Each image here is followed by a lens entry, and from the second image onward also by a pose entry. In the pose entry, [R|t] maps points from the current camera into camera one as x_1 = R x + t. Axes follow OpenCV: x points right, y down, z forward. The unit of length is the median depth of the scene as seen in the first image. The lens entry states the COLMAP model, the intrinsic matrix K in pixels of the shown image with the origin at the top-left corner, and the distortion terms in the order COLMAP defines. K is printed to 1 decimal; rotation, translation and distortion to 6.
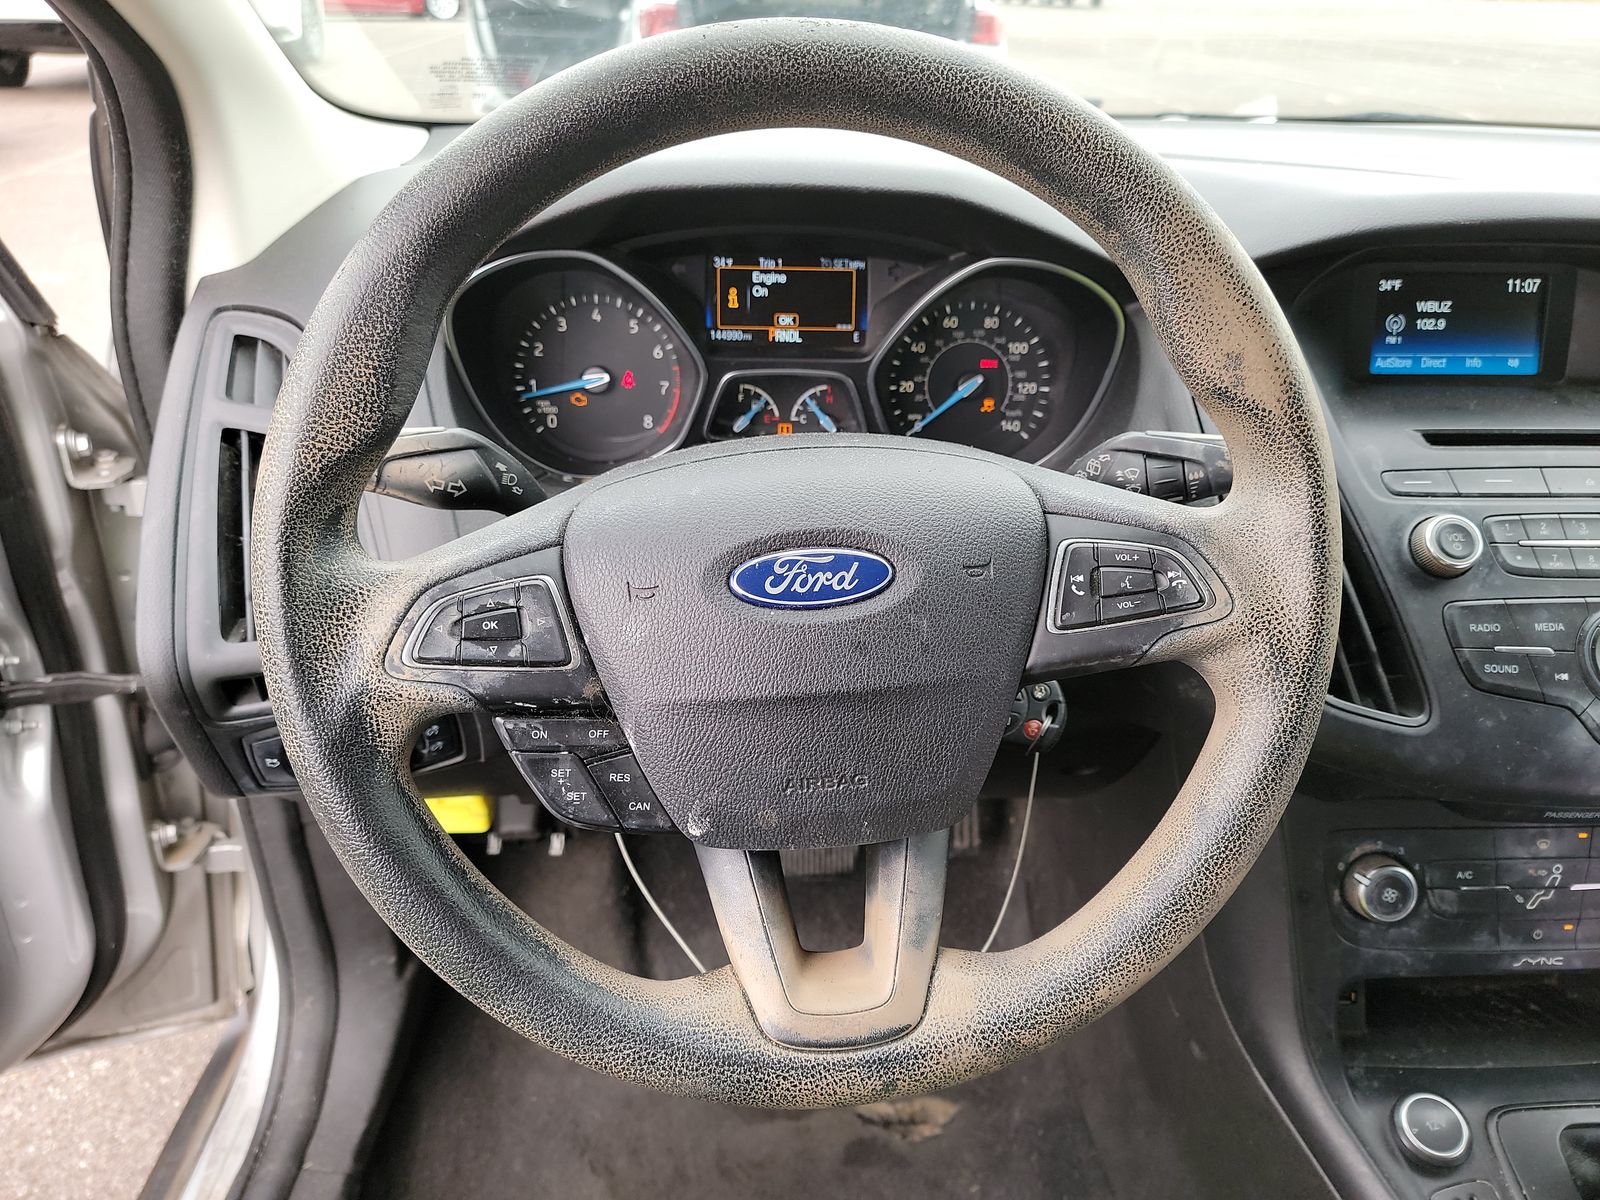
lens RADIAL K [[1111.1, 0, 817.3], [0, 1111.1, 593.2], [0, 0, 1]] dist [0.056779, -0.045358]
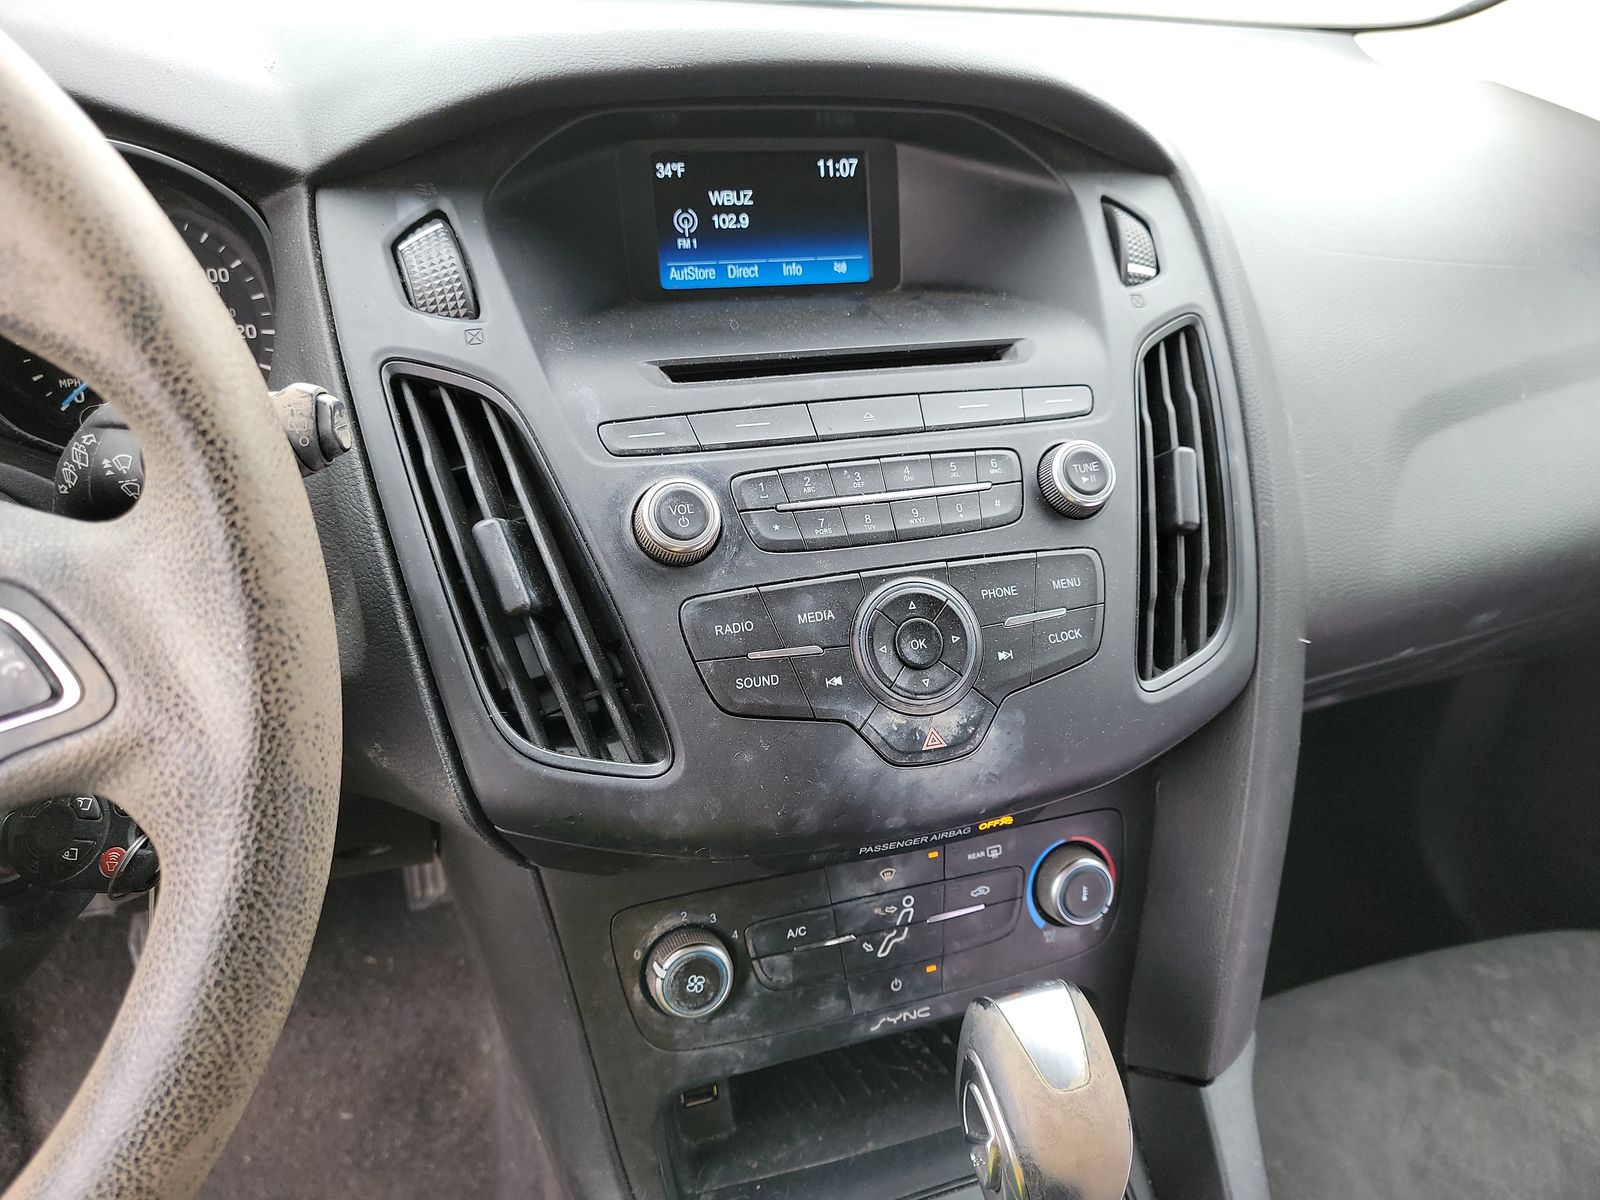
lens RADIAL K [[1111.1, 0, 801.3], [0, 1111.1, 595.3], [0, 0, 1]] dist [0.056779, -0.045358]
pose [[0.964102, -0.118463, 0.237641, 0.434829], [0.106928, 0.992400, 0.060901, -0.028430], [-0.243049, -0.033304, 0.969442, 0.268774]]
